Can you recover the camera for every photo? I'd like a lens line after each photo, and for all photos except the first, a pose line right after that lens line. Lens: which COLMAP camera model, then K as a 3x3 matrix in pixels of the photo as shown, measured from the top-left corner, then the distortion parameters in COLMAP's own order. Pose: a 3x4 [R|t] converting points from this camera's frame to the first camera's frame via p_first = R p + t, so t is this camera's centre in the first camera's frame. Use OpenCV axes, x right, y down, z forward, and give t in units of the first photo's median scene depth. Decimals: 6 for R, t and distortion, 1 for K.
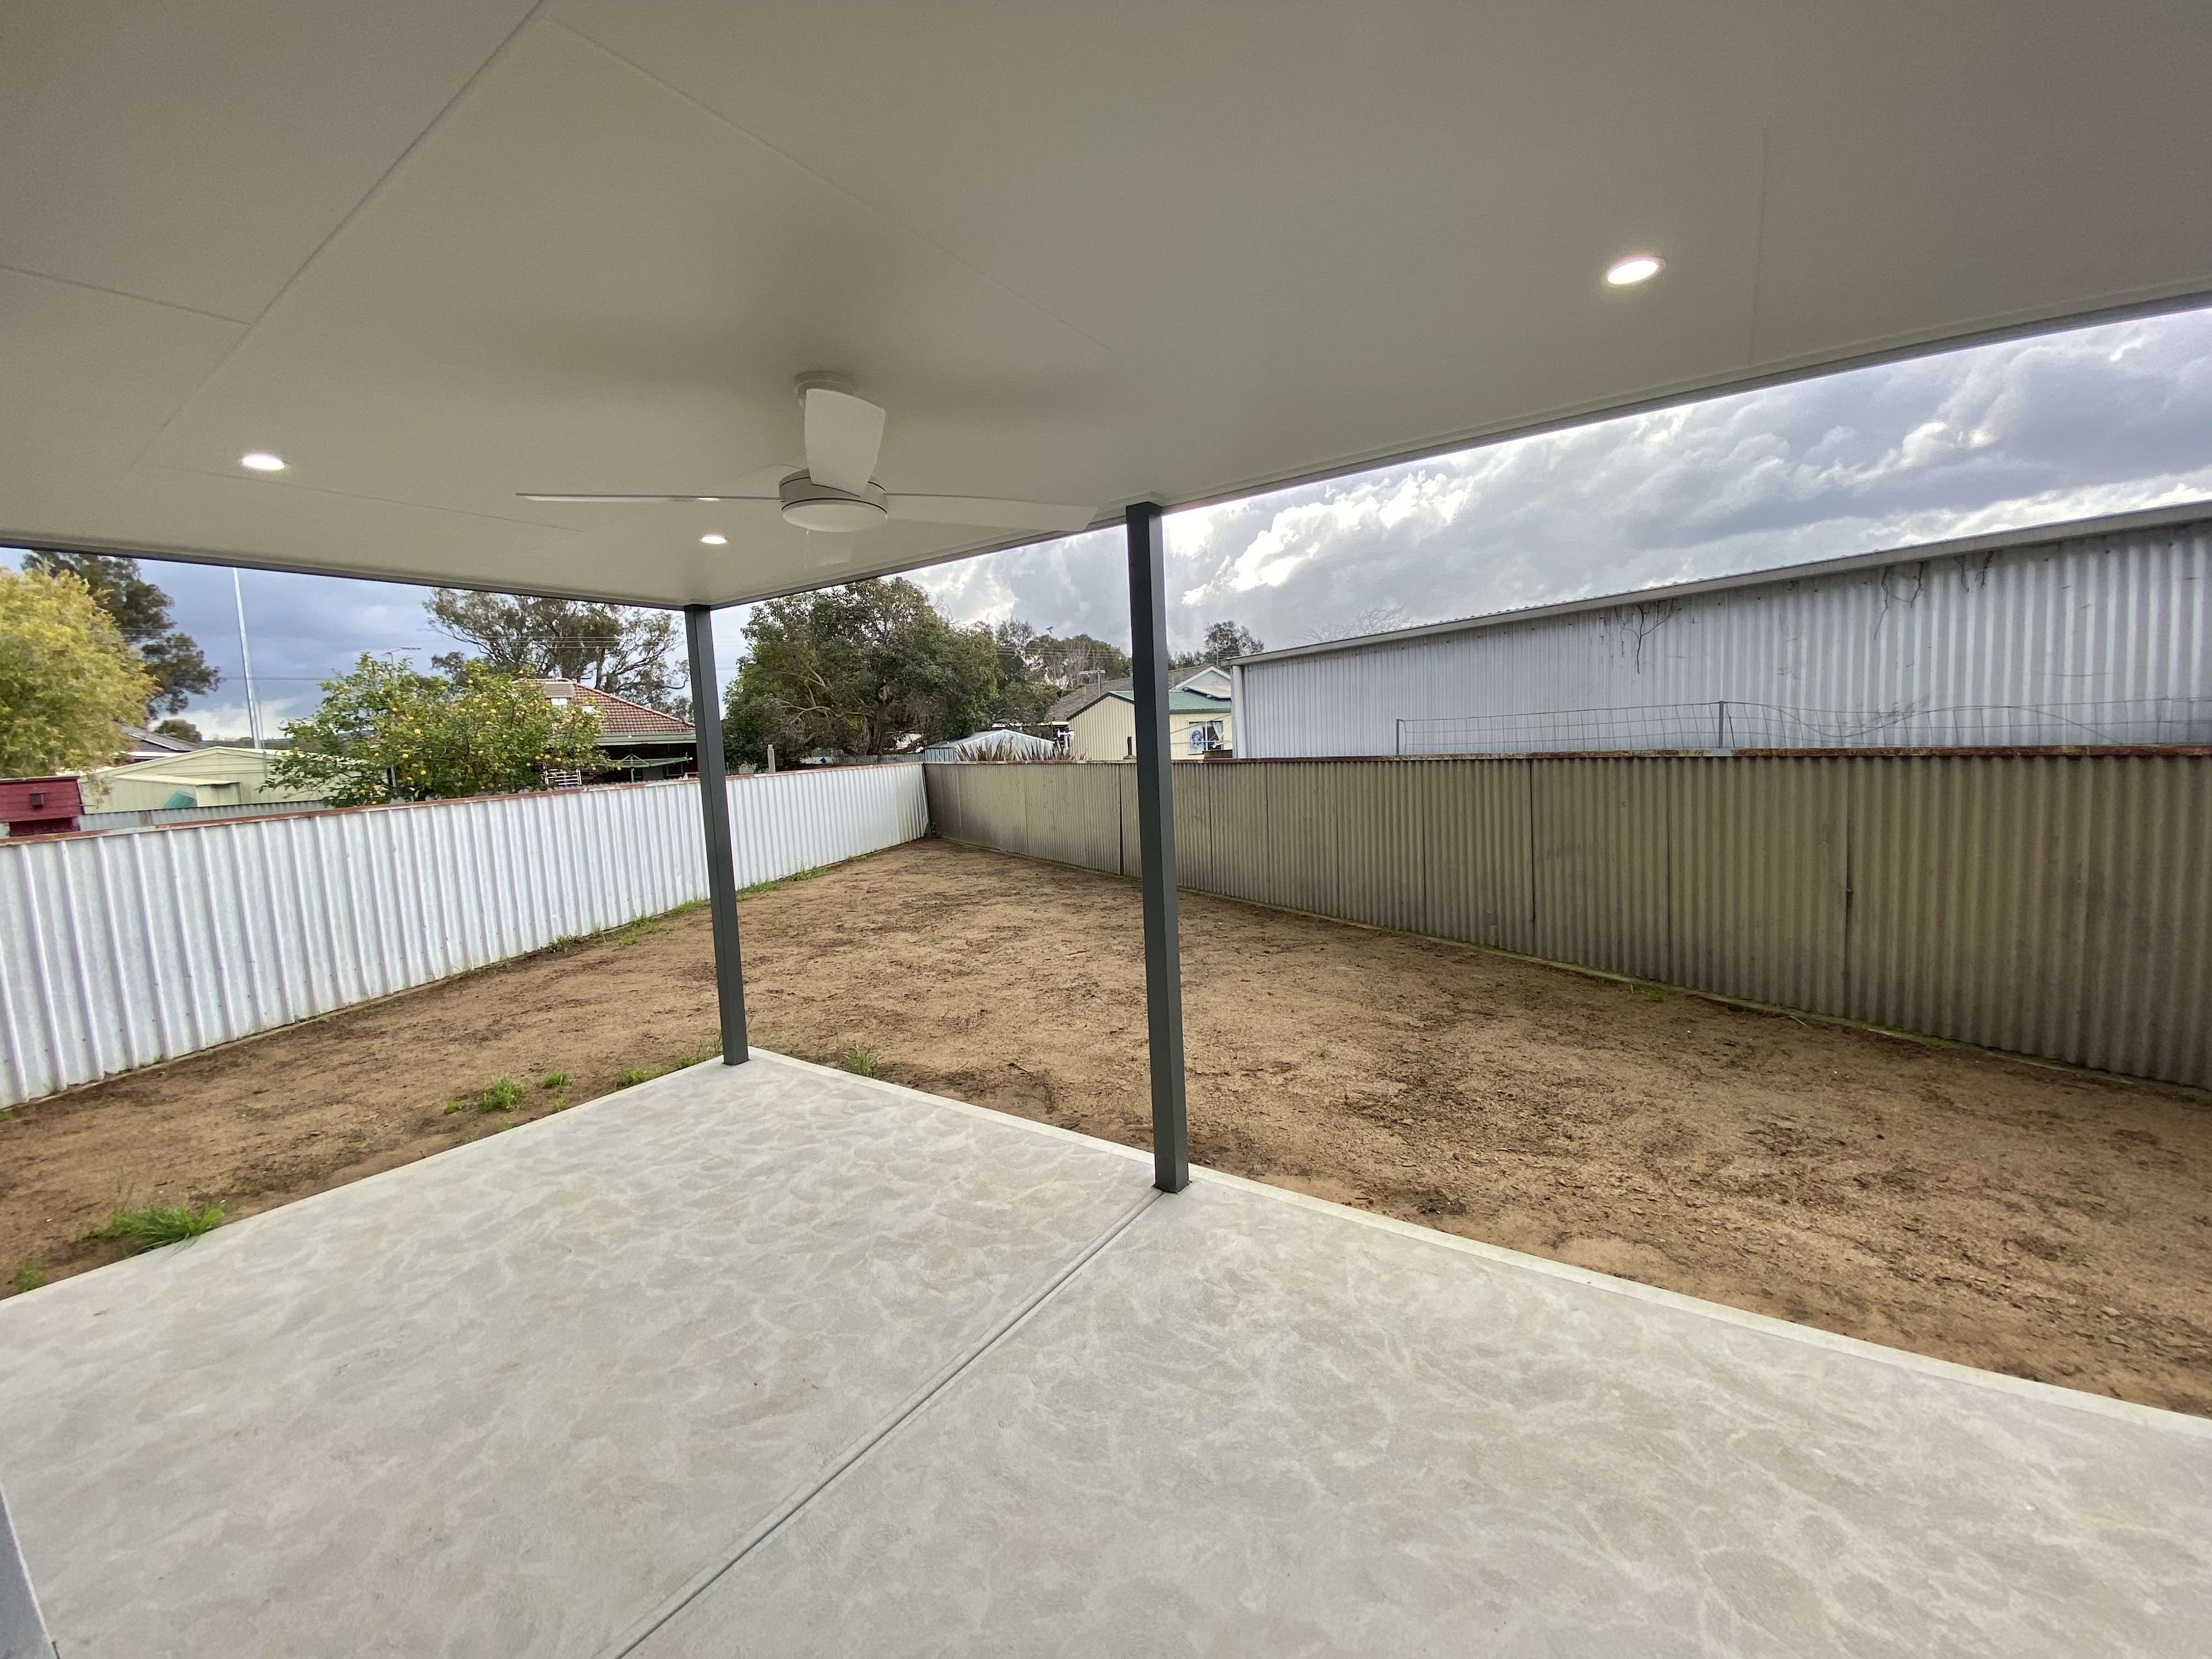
lens RADIAL K [[884.5, 0, 1106.0], [0, 884.5, 829.5], [0, 0, 1]] dist [0.000473, -0.013880]
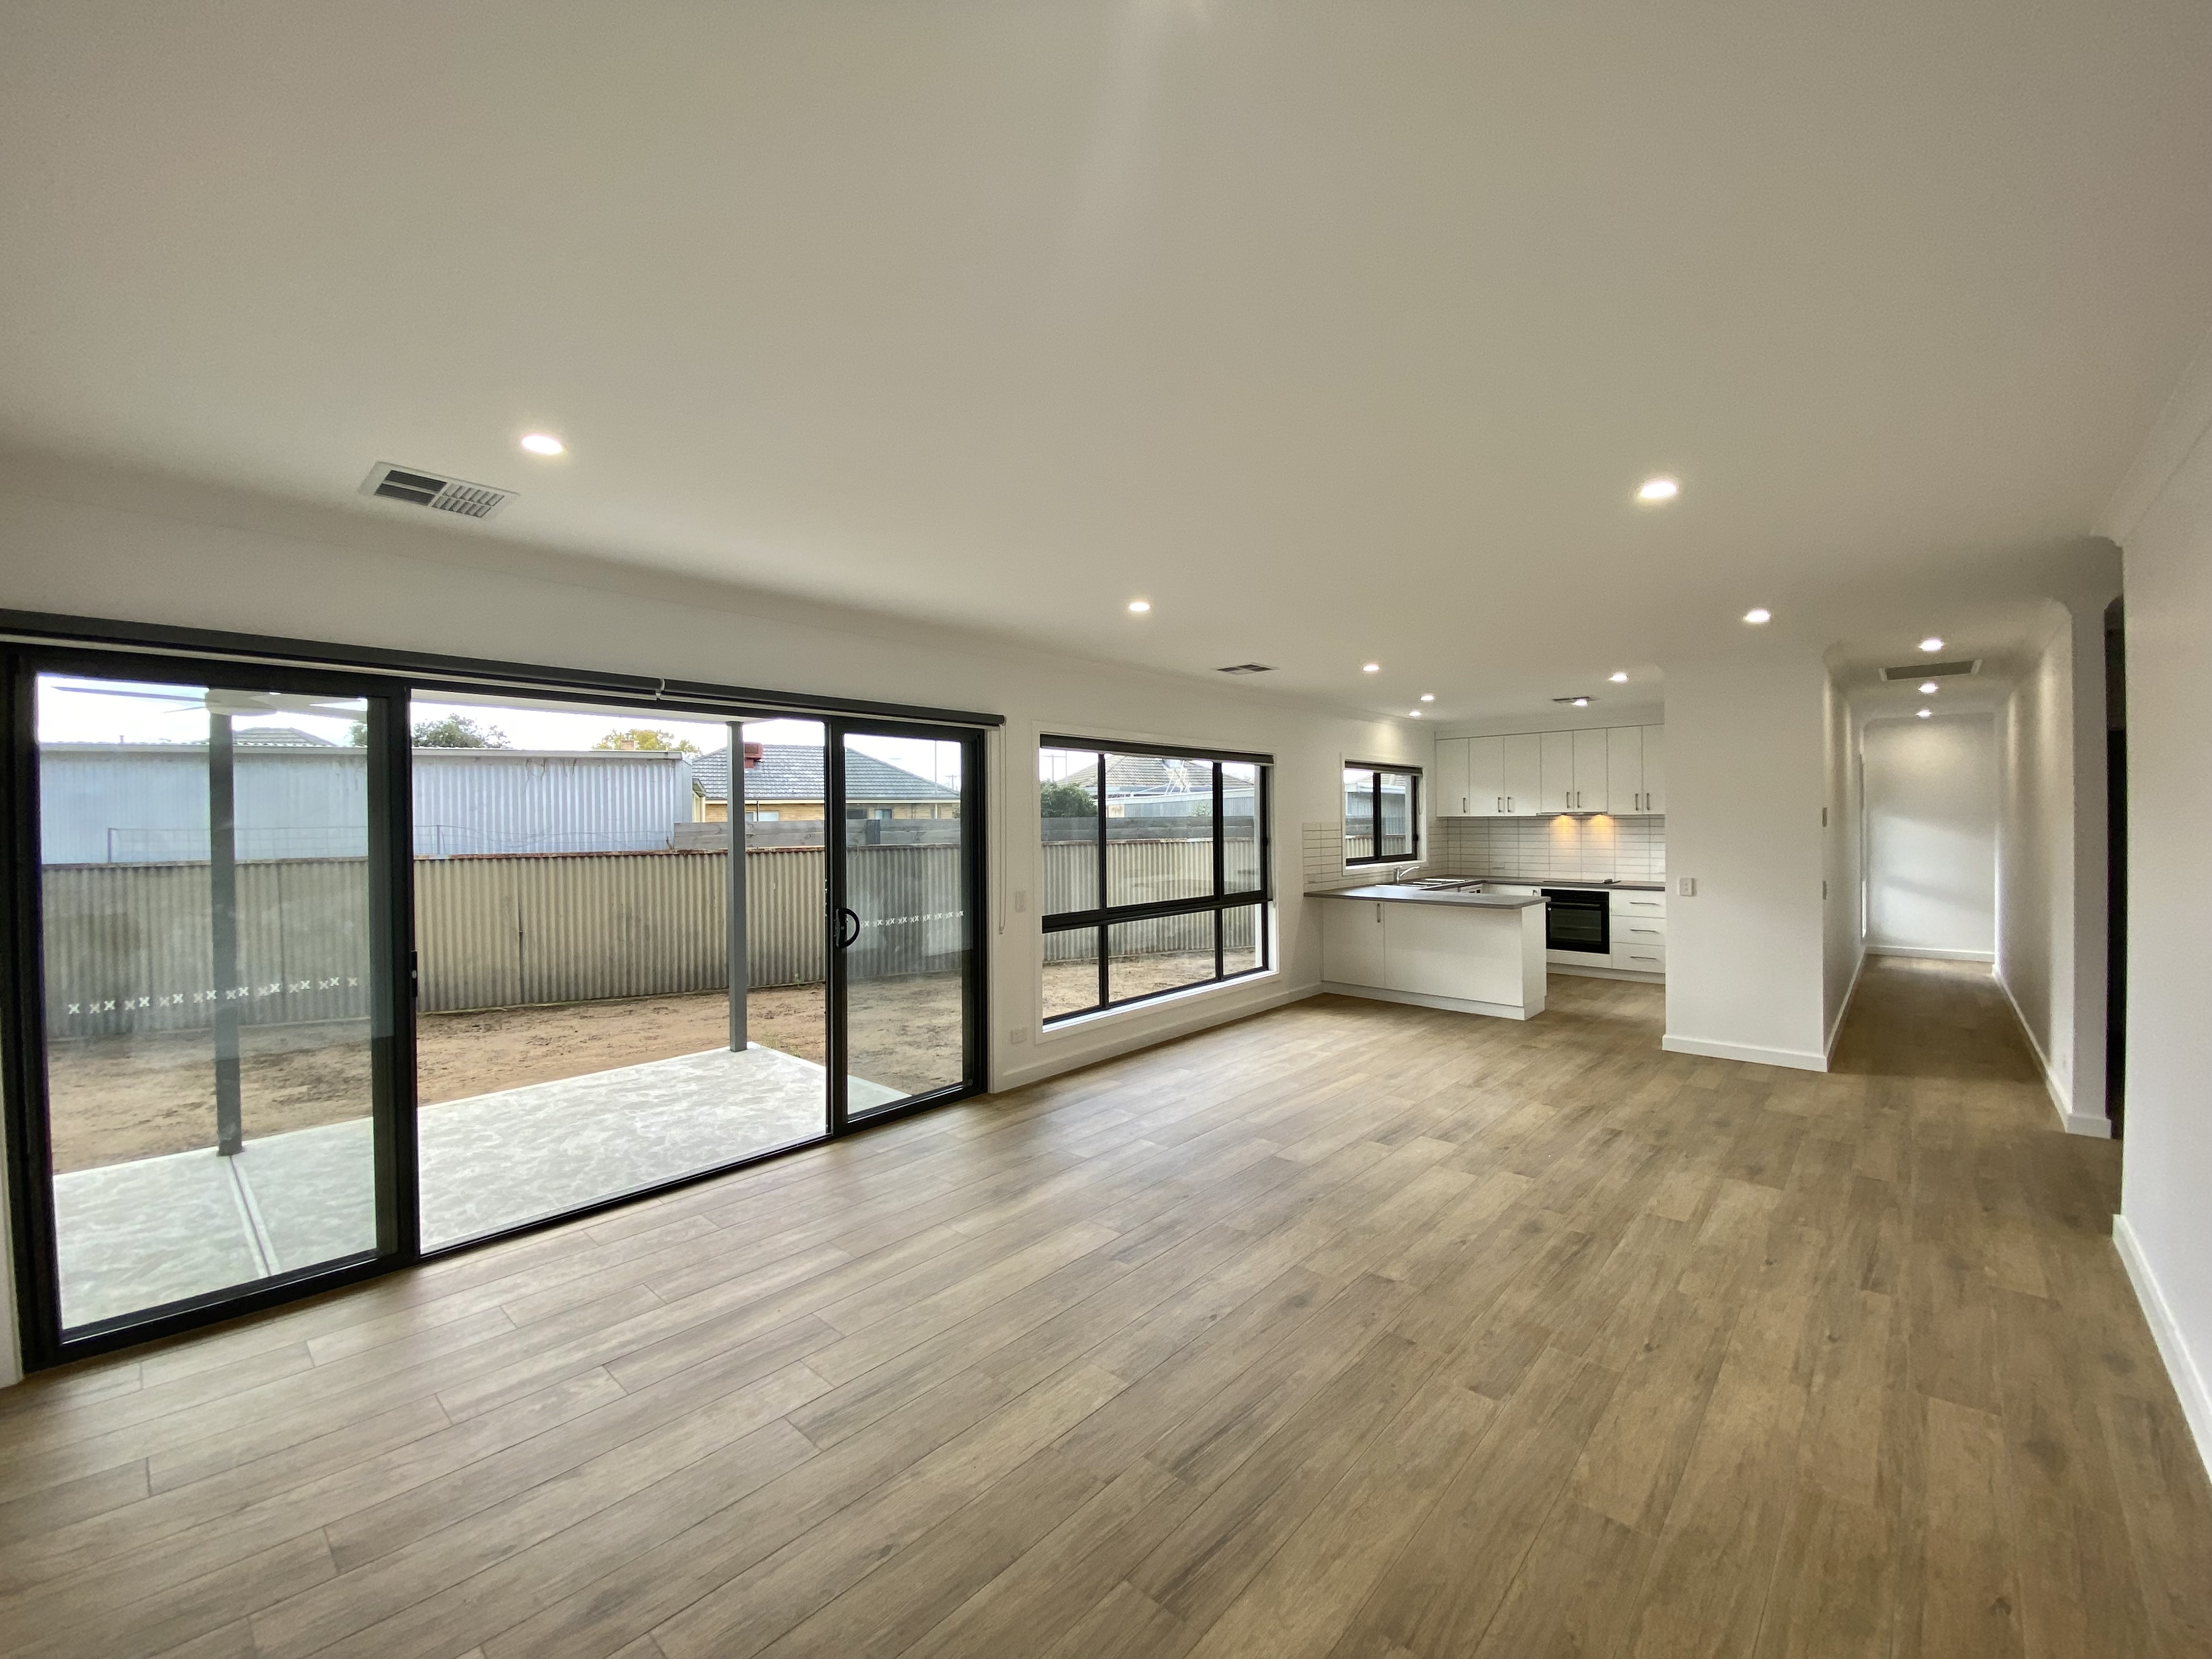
lens RADIAL K [[910.7, 0, 1069.6], [0, 910.7, 825.9], [0, 0, 1]] dist [0.023833, -0.000061]
pose [[0.165476, 0.037059, 0.985517, -0.865328], [0.099593, 0.993557, -0.054084, 0.069506], [-0.981172, 0.107101, 0.160719, -0.451710]]
